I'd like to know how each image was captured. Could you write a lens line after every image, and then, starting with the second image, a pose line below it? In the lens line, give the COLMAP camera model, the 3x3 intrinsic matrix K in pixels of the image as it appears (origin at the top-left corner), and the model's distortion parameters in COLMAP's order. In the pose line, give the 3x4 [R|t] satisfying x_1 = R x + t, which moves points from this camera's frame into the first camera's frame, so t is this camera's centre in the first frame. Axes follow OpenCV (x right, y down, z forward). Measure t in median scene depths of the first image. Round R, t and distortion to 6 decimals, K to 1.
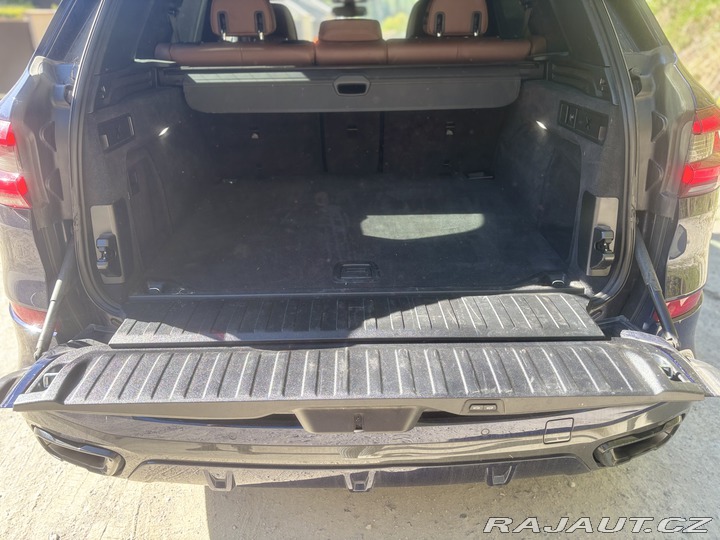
lens RADIAL K [[550.5, 0, 360.0], [0, 550.5, 270.0], [0, 0, 1]] dist [-0.011035, 0.000113]
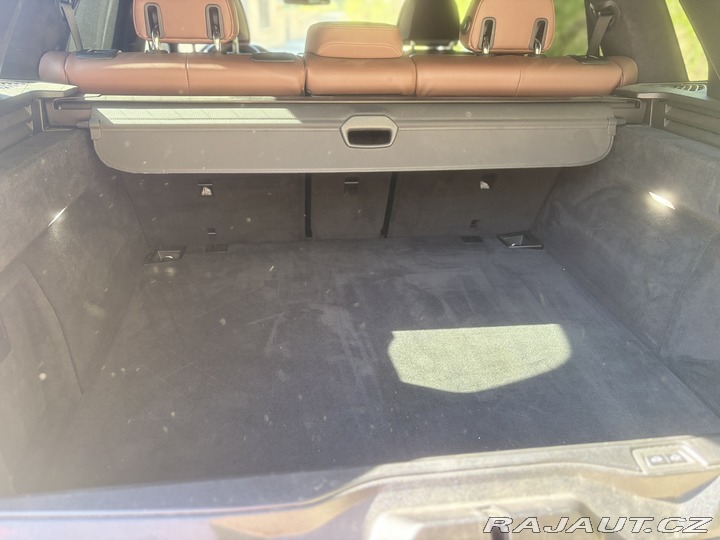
lens RADIAL K [[552.4, 0, 360.0], [0, 552.4, 270.0], [0, 0, 1]] dist [0.003542, -0.009504]
pose [[0.990750, -0.024185, 0.133526, -0.112669], [0.020542, 0.999380, 0.028592, -0.189325], [-0.134134, -0.025585, 0.990633, 0.353426]]
